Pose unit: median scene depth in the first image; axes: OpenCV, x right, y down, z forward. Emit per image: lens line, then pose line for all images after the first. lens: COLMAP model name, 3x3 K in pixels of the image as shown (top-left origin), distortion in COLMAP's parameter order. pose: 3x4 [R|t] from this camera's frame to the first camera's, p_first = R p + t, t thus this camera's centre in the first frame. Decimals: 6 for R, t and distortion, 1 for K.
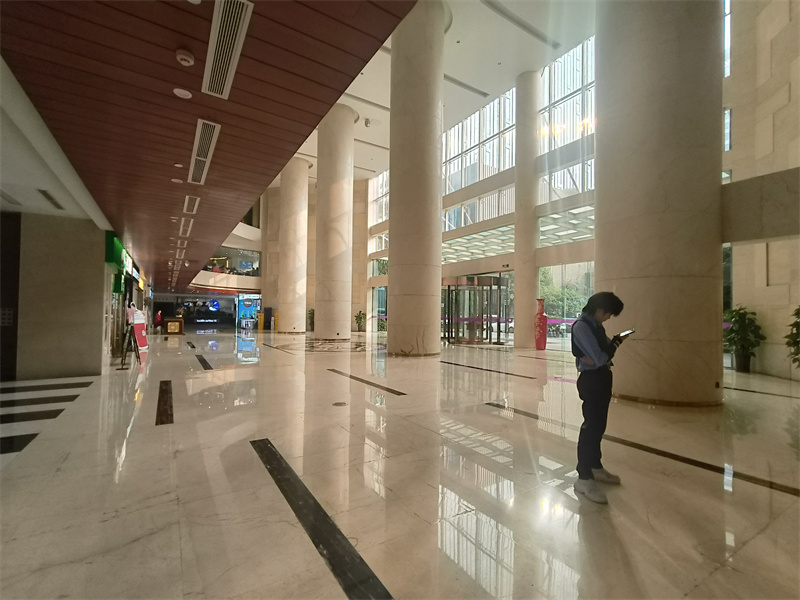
lens RADIAL K [[368.0, 0, 400.8], [0, 368.0, 303.6], [0, 0, 1]] dist [0.006795, -0.000087]
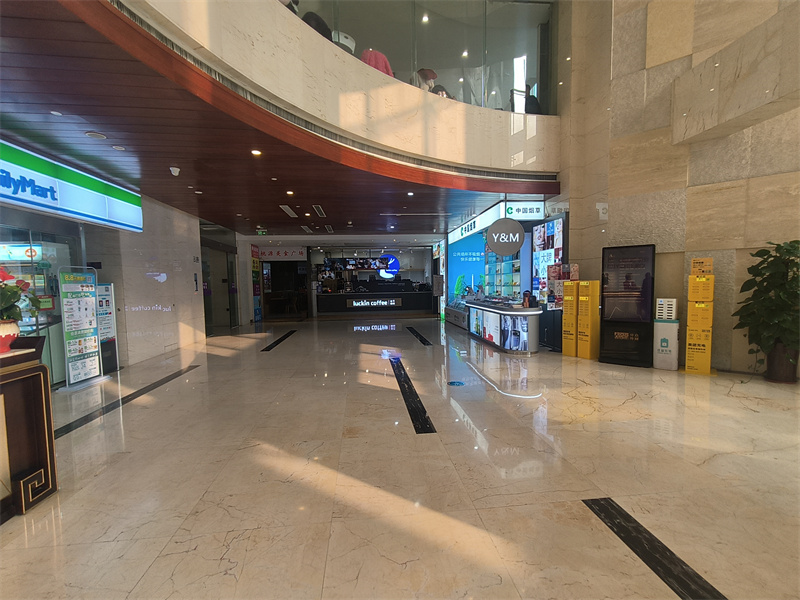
lens RADIAL K [[368.0, 0, 400.9], [0, 368.0, 303.9], [0, 0, 1]] dist [0.006795, -0.000087]
pose [[0.897274, -0.006382, -0.441428, -0.320072], [0.046236, 0.995755, 0.079587, 0.016060], [0.439046, -0.091821, 0.893760, 0.651315]]
